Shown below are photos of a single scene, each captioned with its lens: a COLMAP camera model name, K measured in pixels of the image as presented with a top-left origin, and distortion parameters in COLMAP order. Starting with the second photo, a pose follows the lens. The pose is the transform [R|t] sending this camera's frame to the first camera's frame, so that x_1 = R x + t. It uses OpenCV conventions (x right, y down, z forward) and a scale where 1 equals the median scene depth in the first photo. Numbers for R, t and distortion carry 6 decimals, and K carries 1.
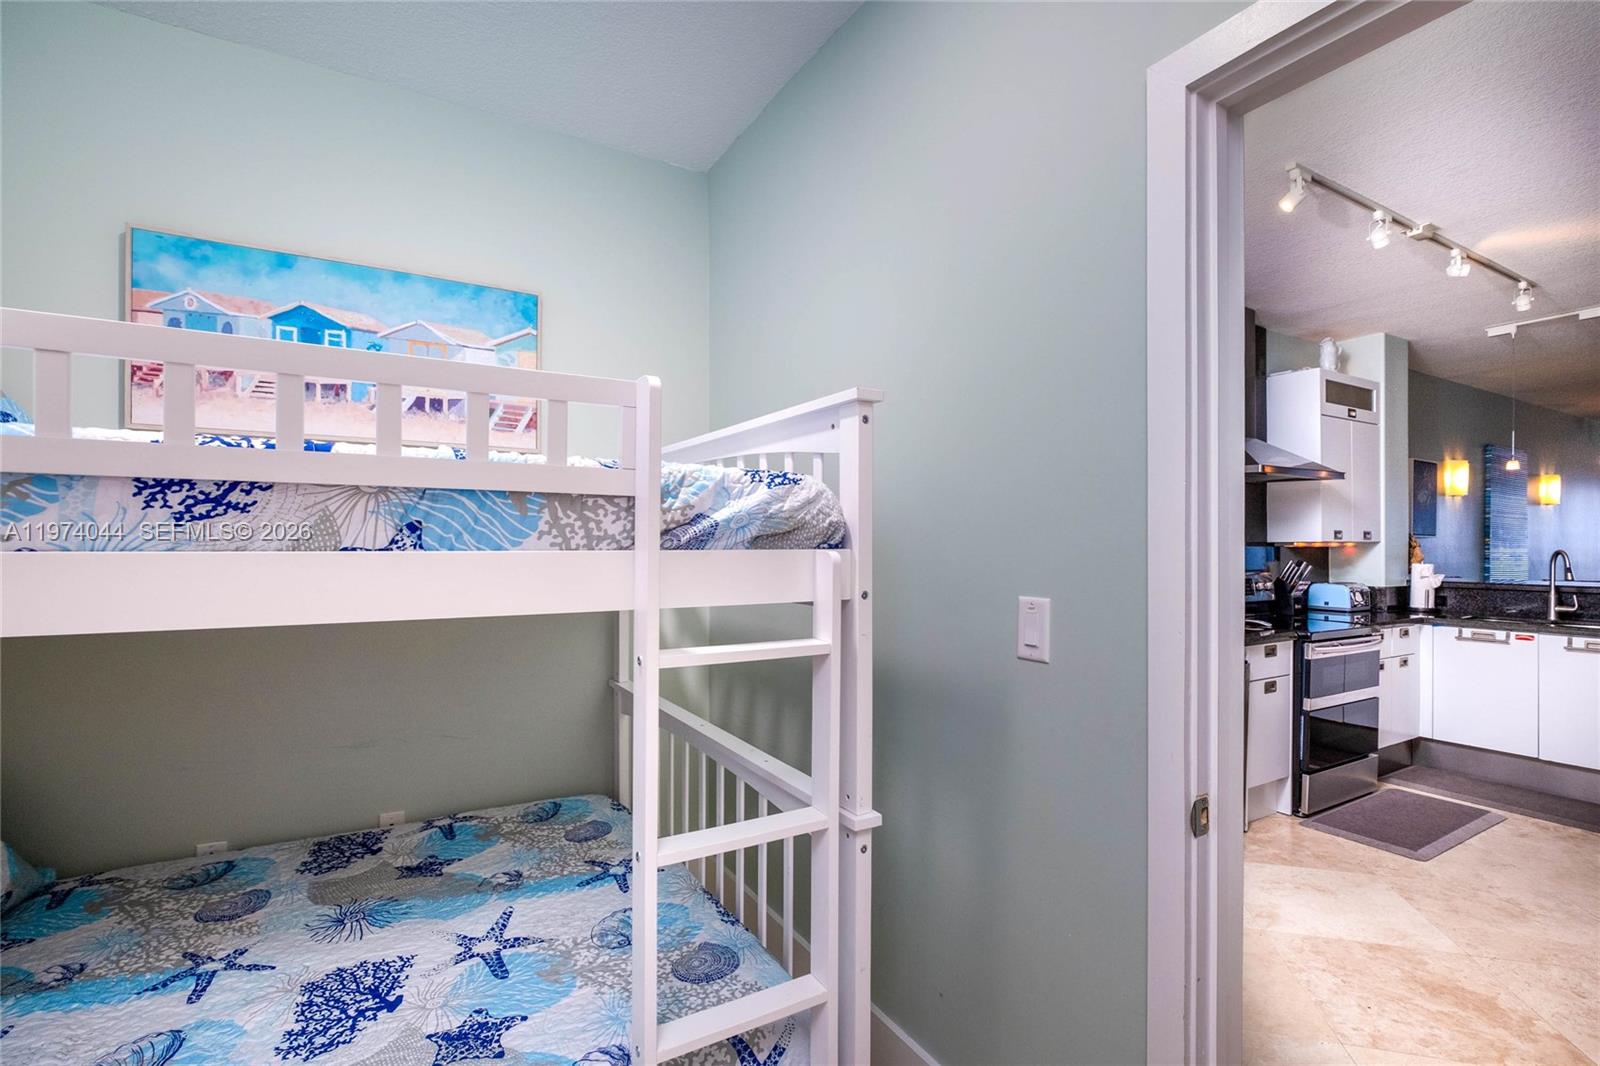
lens RADIAL K [[740.0, 0, 800.0], [0, 740.0, 533.0], [0, 0, 1]] dist [-0.001050, 0.000188]
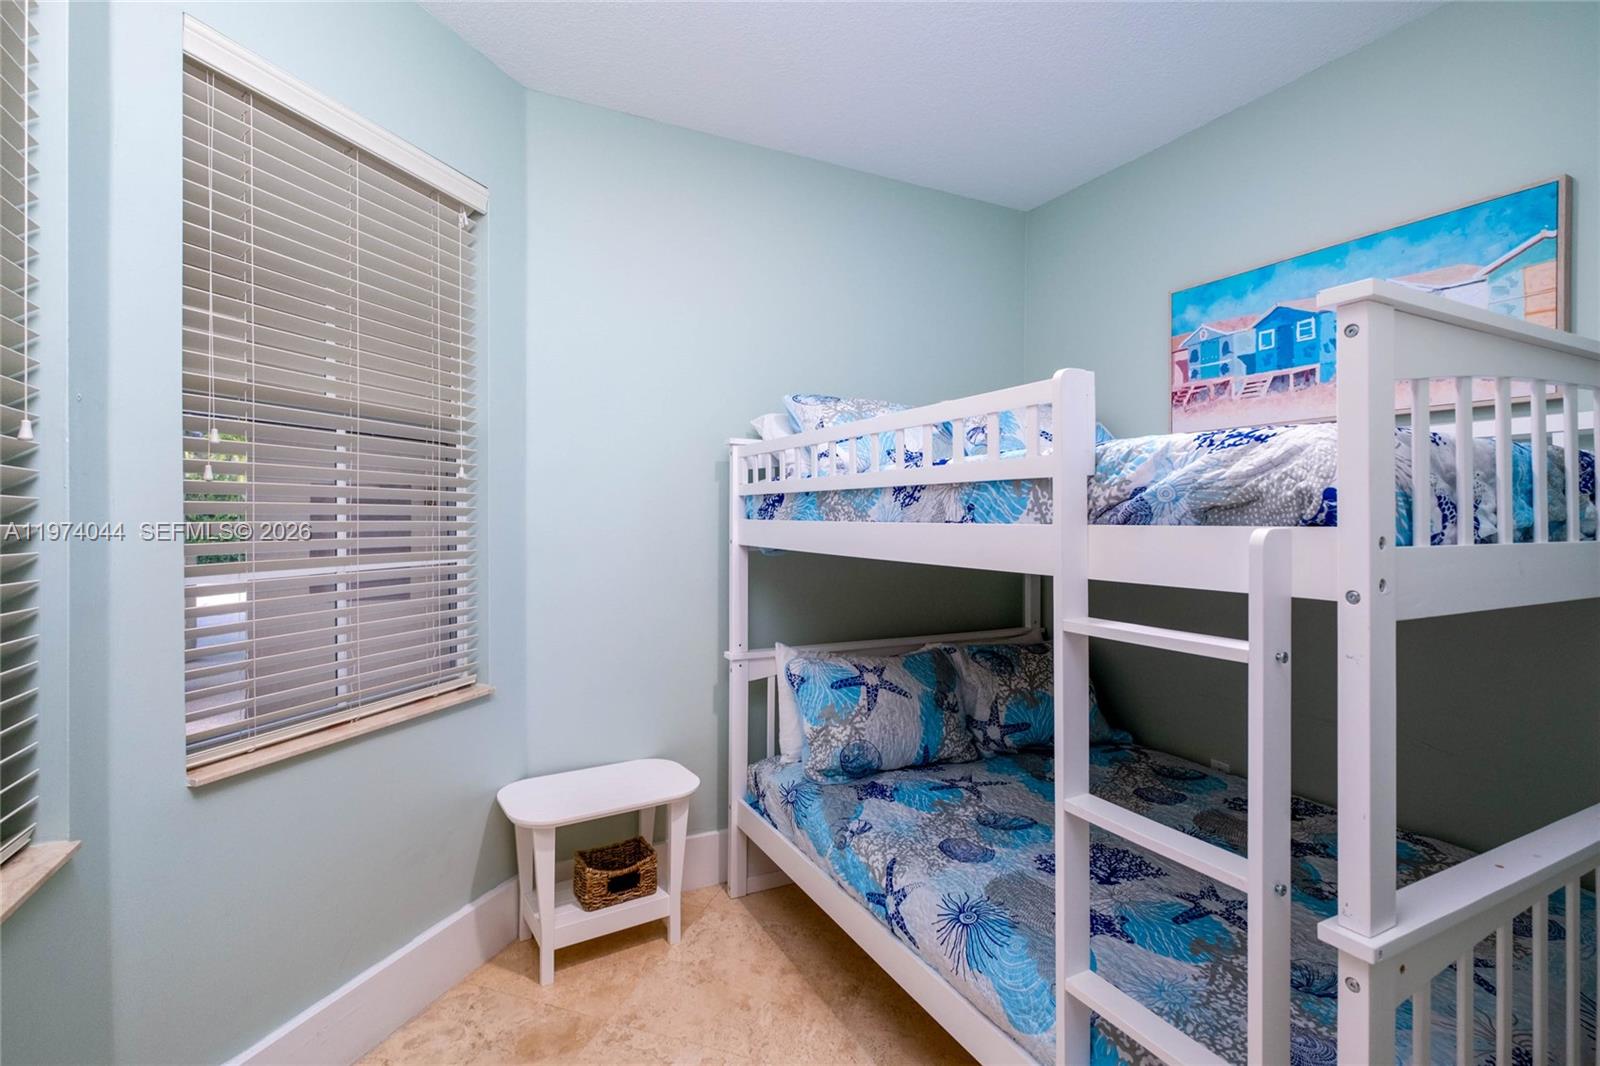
lens RADIAL K [[740.0, 0, 800.0], [0, 740.0, 533.0], [0, 0, 1]] dist [-0.001050, 0.000188]
pose [[-0.055539, 0.017589, -0.998302, 0.817699], [0.008948, 0.999813, 0.017118, 0.011800], [0.998416, -0.007982, -0.055686, 0.575446]]
